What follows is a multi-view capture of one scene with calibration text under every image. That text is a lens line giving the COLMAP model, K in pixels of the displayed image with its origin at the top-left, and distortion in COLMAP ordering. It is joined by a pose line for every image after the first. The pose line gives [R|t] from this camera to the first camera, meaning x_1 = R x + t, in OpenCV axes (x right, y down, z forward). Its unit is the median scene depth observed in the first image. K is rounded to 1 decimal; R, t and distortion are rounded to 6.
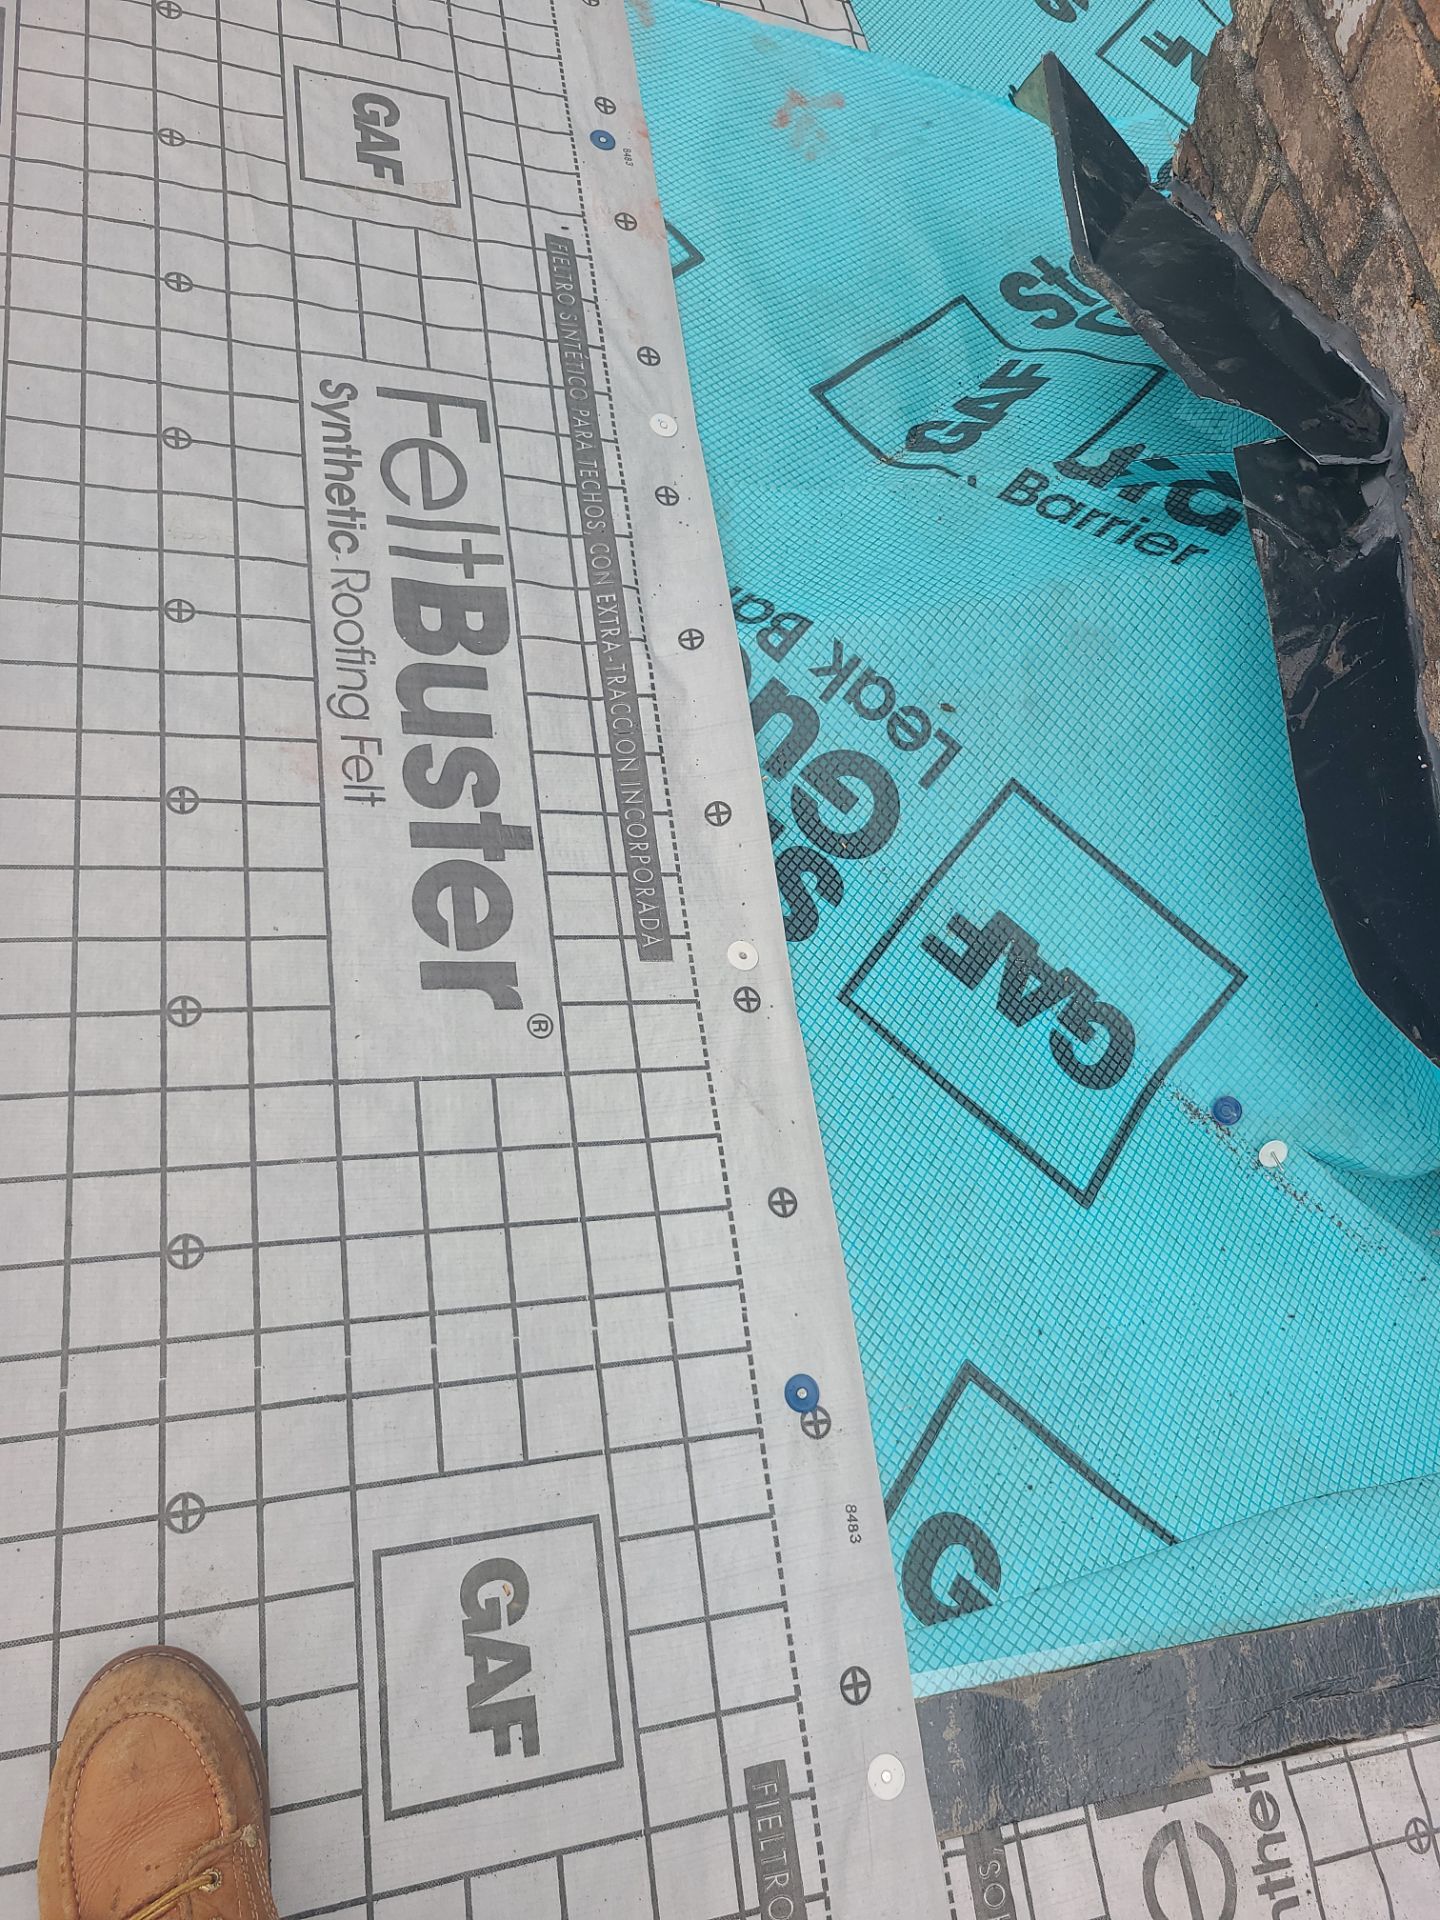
lens RADIAL K [[1458.1, 0, 720.0], [0, 1458.1, 960.0], [0, 0, 1]] dist [0.031016, -0.011401]
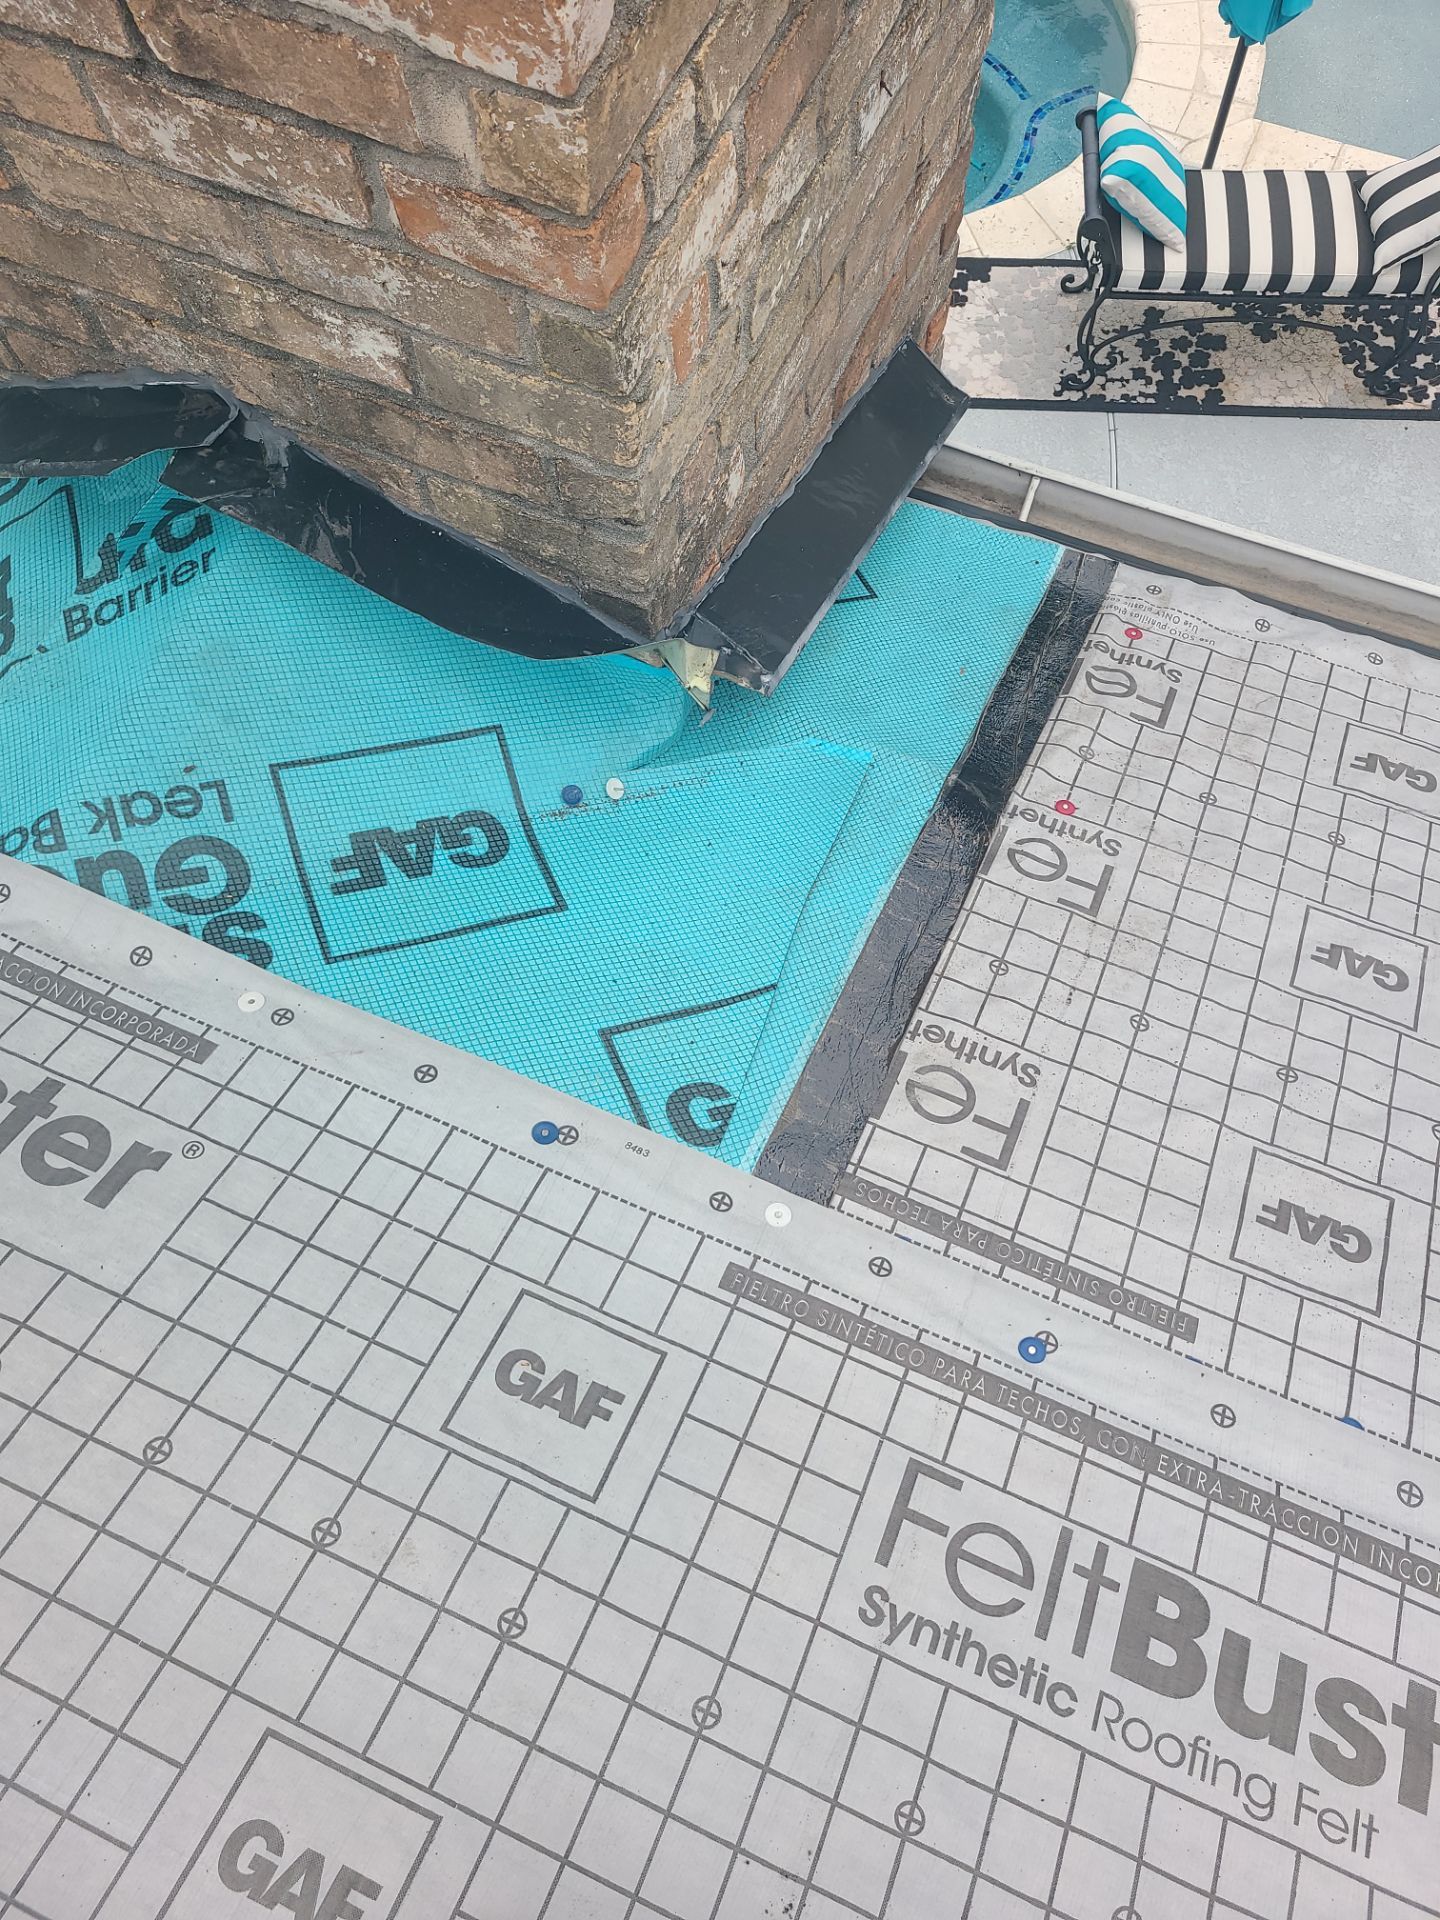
lens RADIAL K [[1494.8, 0, 720.0], [0, 1494.8, 960.0], [0, 0, 1]] dist [0.097558, -0.070611]
pose [[0.532233, -0.786753, 0.312648, -0.152125], [0.799498, 0.588554, 0.120029, 0.147360], [-0.278444, 0.186078, 0.942255, -0.361658]]
